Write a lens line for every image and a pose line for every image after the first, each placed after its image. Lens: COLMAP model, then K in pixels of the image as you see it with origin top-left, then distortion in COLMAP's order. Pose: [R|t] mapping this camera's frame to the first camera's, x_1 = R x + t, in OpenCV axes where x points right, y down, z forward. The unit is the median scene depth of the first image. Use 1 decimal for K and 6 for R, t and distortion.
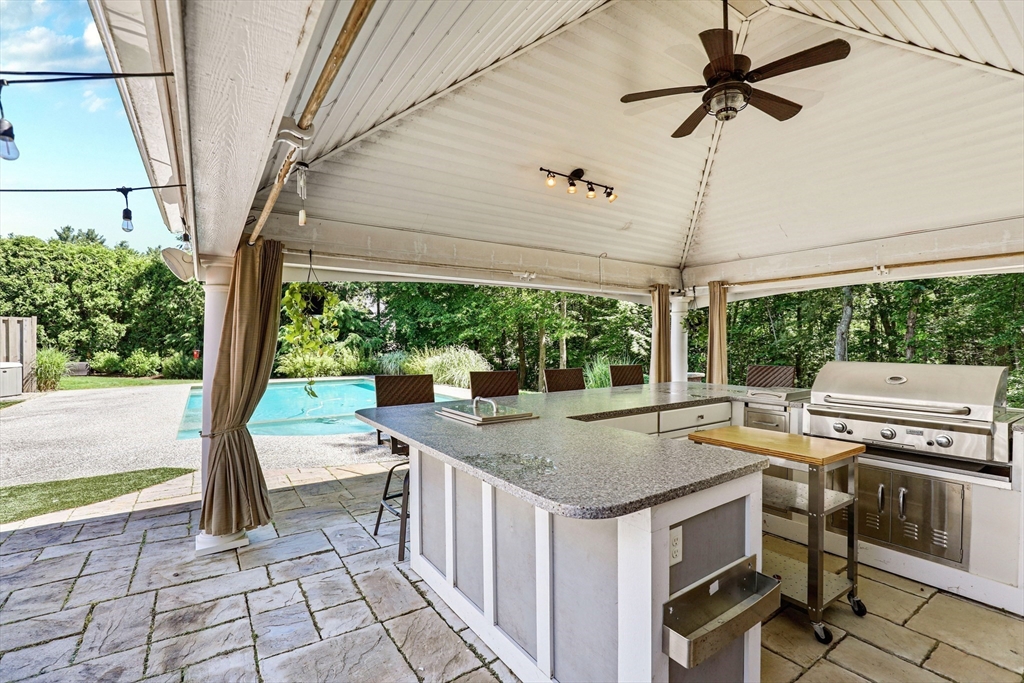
lens RADIAL K [[466.0, 0, 514.5], [0, 466.0, 343.8], [0, 0, 1]] dist [-0.042665, 0.009976]
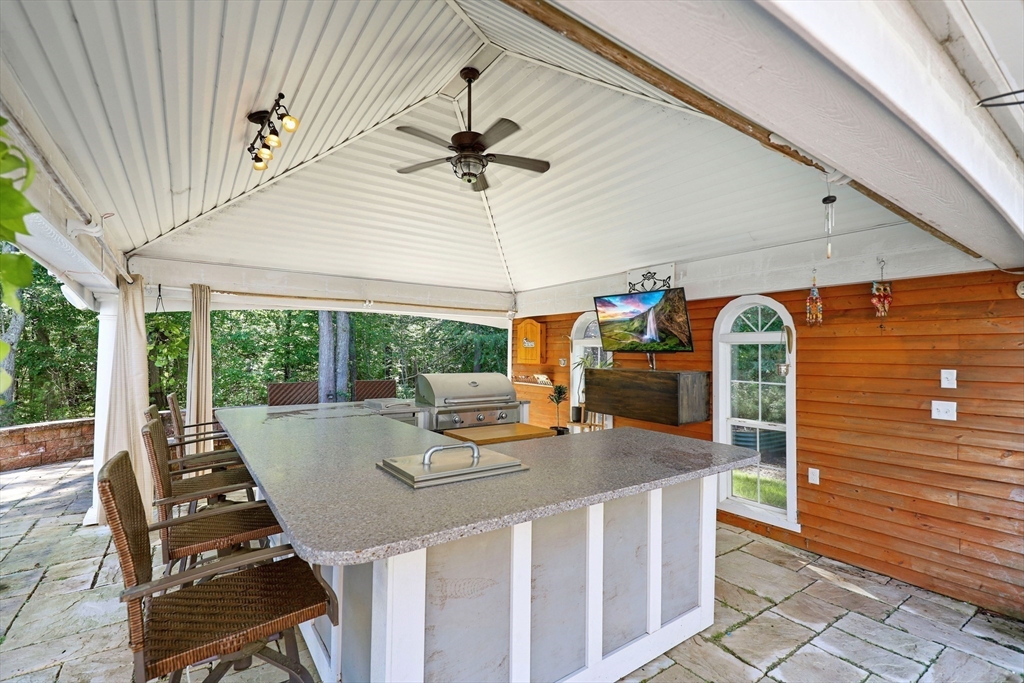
lens RADIAL K [[454.9, 0, 514.9], [0, 454.9, 347.4], [0, 0, 1]] dist [0.008068, -0.005516]
pose [[-0.025099, 0.019572, 0.999493, -0.103803], [0.000505, 0.999808, -0.019565, -0.002129], [-0.999685, 0.000014, -0.025104, 0.124994]]
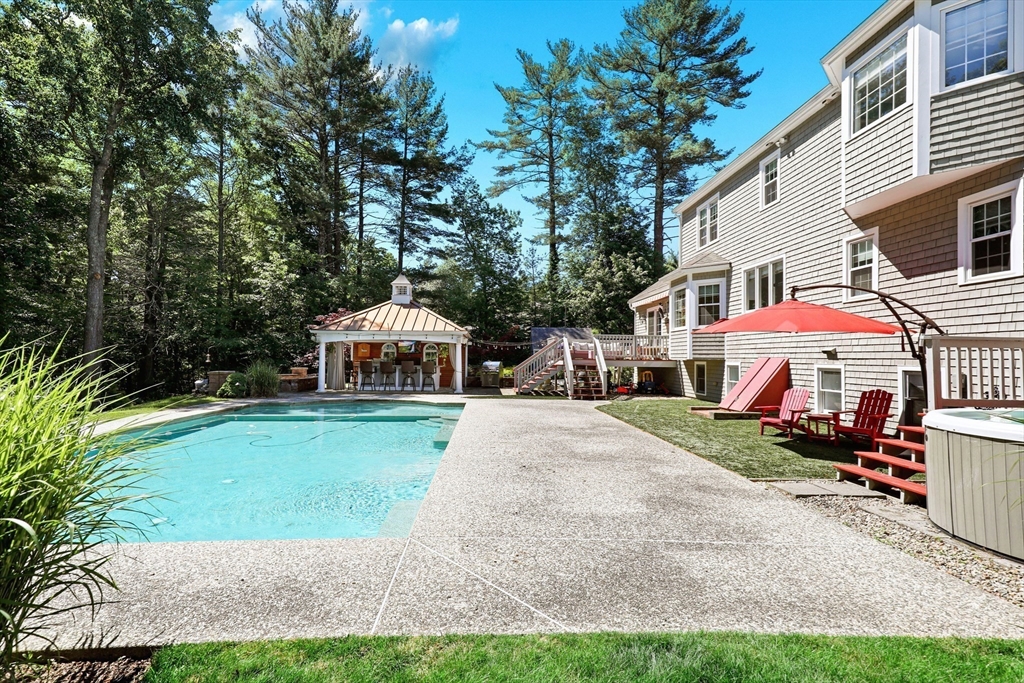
lens RADIAL K [[489.3, 0, 509.0], [0, 489.3, 345.3], [0, 0, 1]] dist [0.030464, -0.001002]
pose [[-0.851254, 0.012097, 0.524615, -0.666537], [0.000314, 0.999746, -0.022543, 0.002995], [-0.524755, -0.019025, -0.851041, 0.899594]]
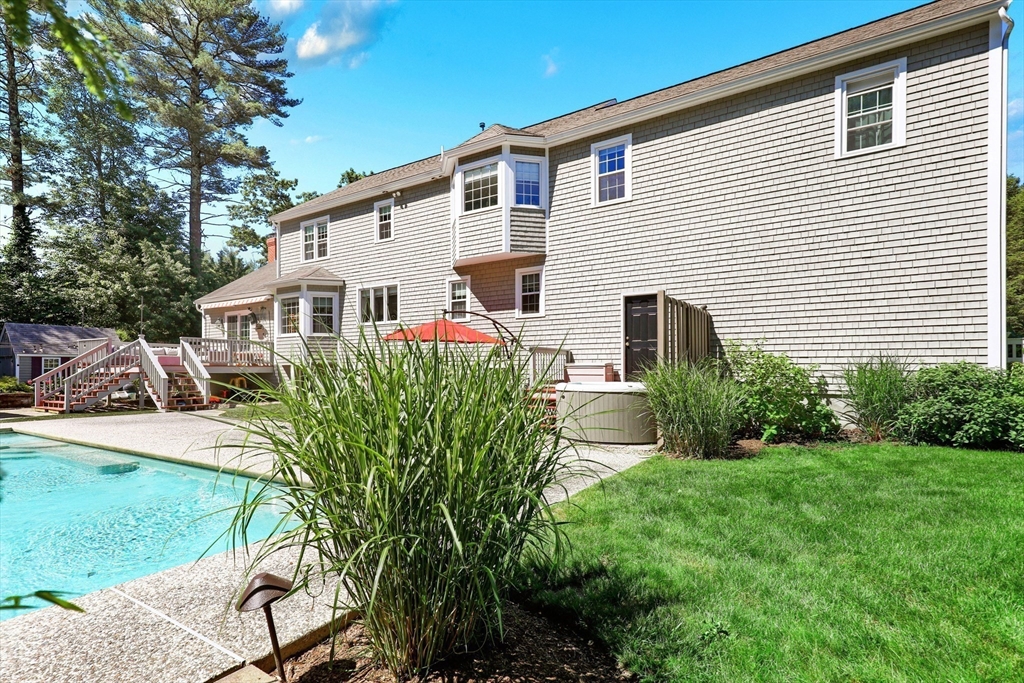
lens RADIAL K [[479.7, 0, 509.4], [0, 479.7, 366.1], [0, 0, 1]] dist [0.019550, -0.000360]
pose [[-0.916095, 0.009110, -0.400858, -0.500712], [0.006947, 0.999952, 0.006849, 0.007798], [0.400901, 0.003490, -0.916115, 0.976453]]
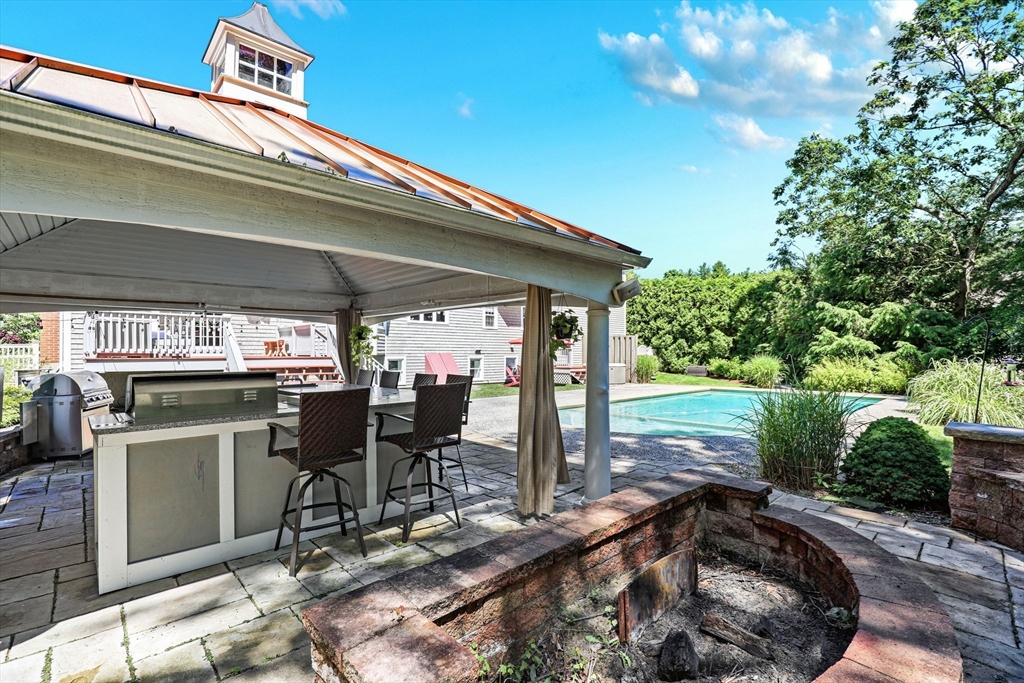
lens RADIAL K [[466.0, 0, 514.5], [0, 466.0, 343.8], [0, 0, 1]] dist [-0.042665, 0.009976]
pose [[0.160450, -0.012135, -0.986969, 0.311167], [-0.008317, 0.999872, -0.013646, -0.002564], [0.987009, 0.010398, 0.160329, 0.229294]]
